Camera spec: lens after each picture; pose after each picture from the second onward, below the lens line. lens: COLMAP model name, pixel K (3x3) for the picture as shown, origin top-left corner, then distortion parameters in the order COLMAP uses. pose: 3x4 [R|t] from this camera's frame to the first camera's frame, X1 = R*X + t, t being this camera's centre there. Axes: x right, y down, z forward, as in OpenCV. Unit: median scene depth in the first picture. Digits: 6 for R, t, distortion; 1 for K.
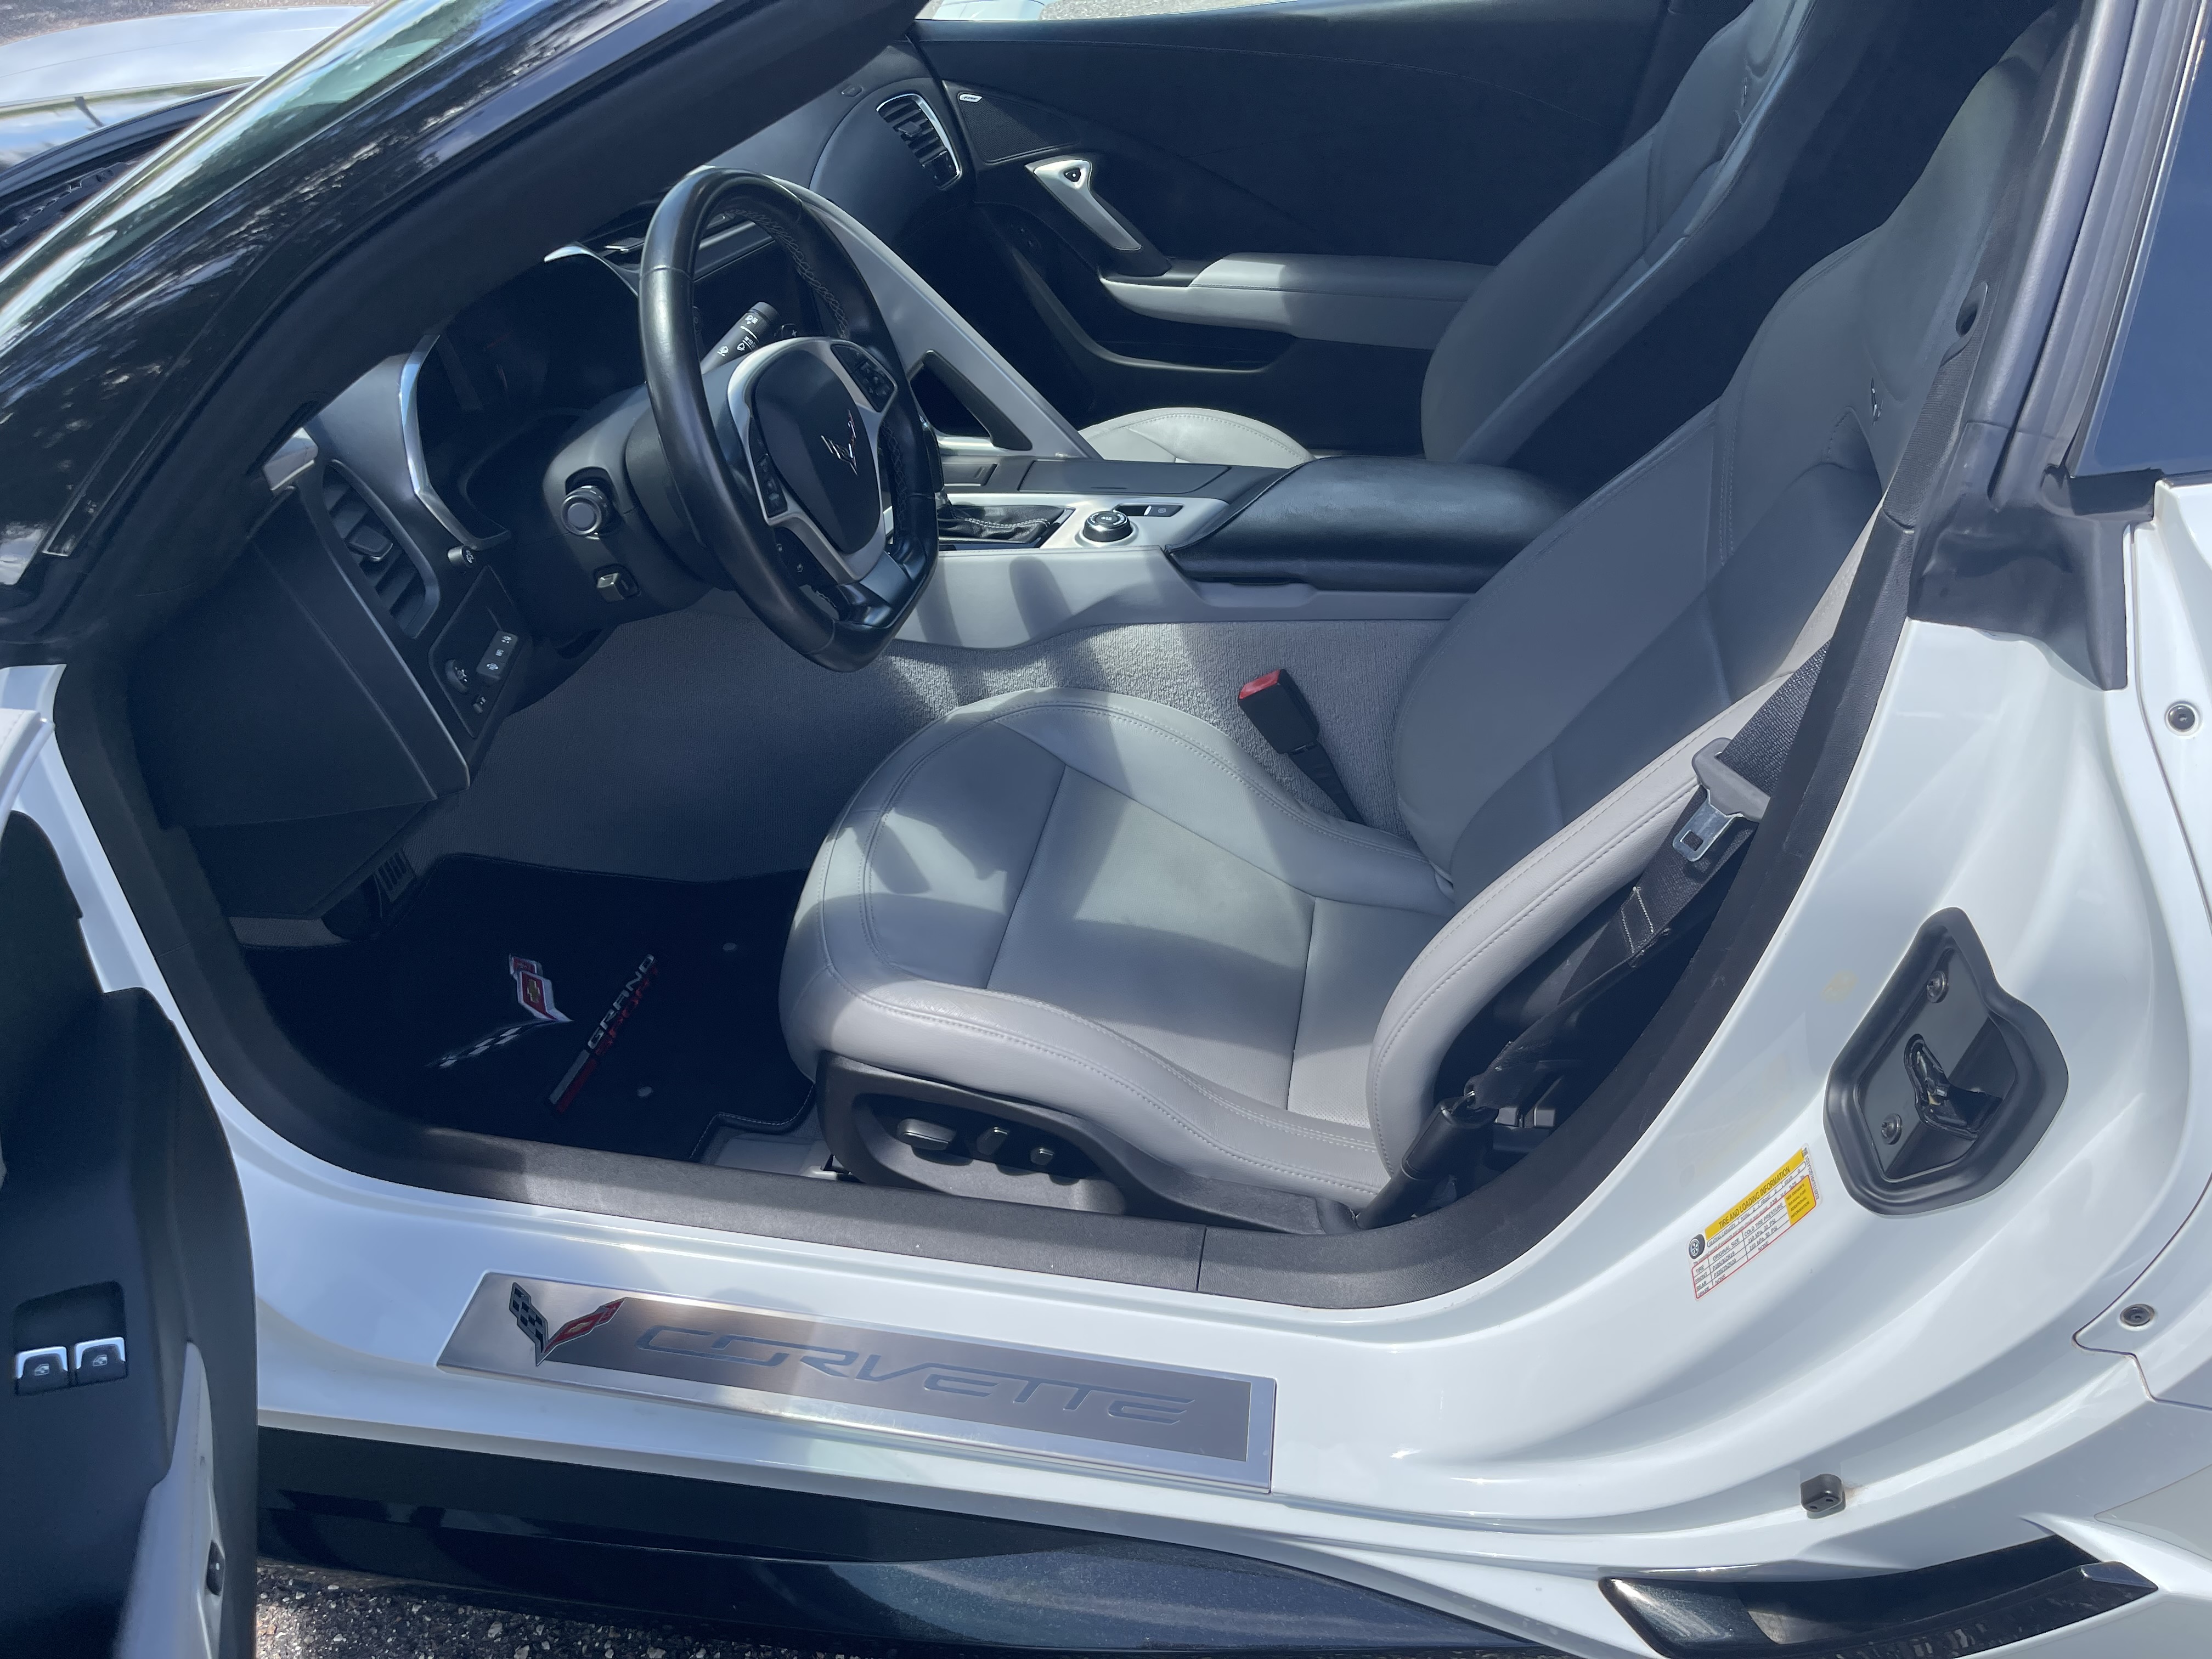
lens RADIAL K [[1641.1, 0, 1105.1], [0, 1641.1, 833.7], [0, 0, 1]] dist [0.019137, -0.015200]
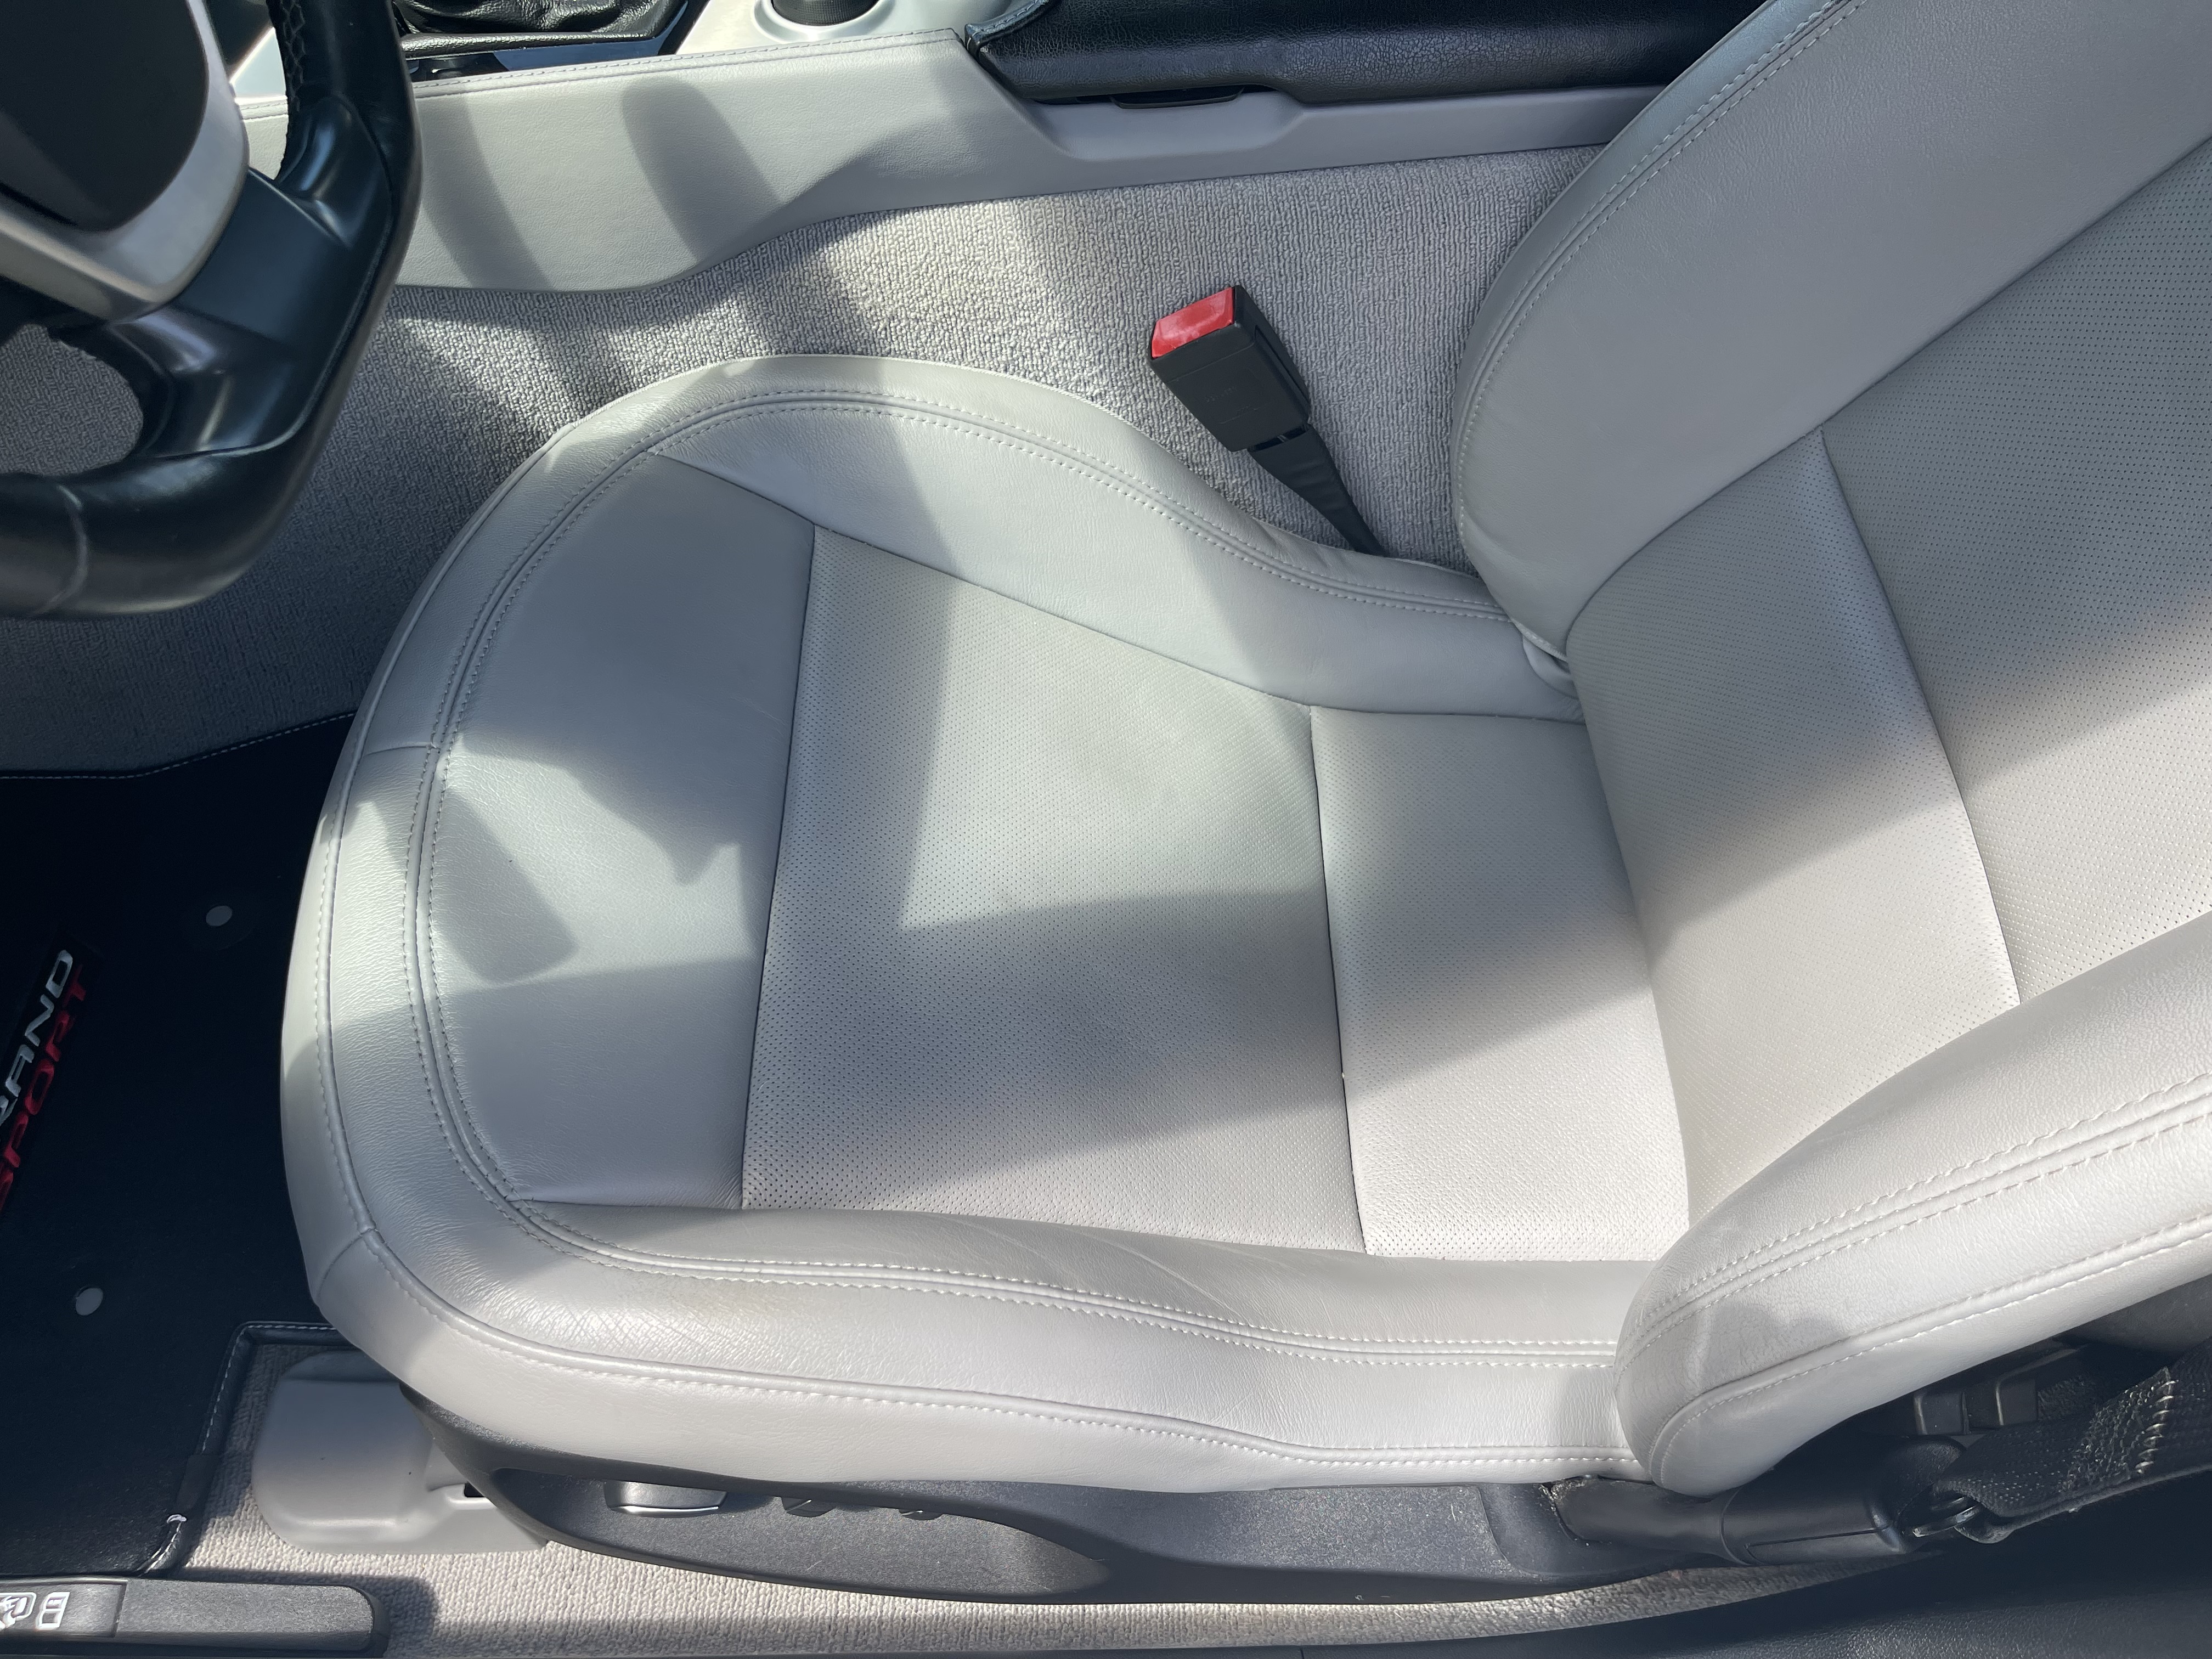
lens RADIAL K [[1641.1, 0, 1108.9], [0, 1641.1, 821.5], [0, 0, 1]] dist [0.019137, -0.015200]
pose [[0.980158, -0.146550, 0.133465, -0.016513], [0.092414, 0.933532, 0.346377, -0.122226], [-0.175355, -0.327170, 0.928553, 0.494599]]
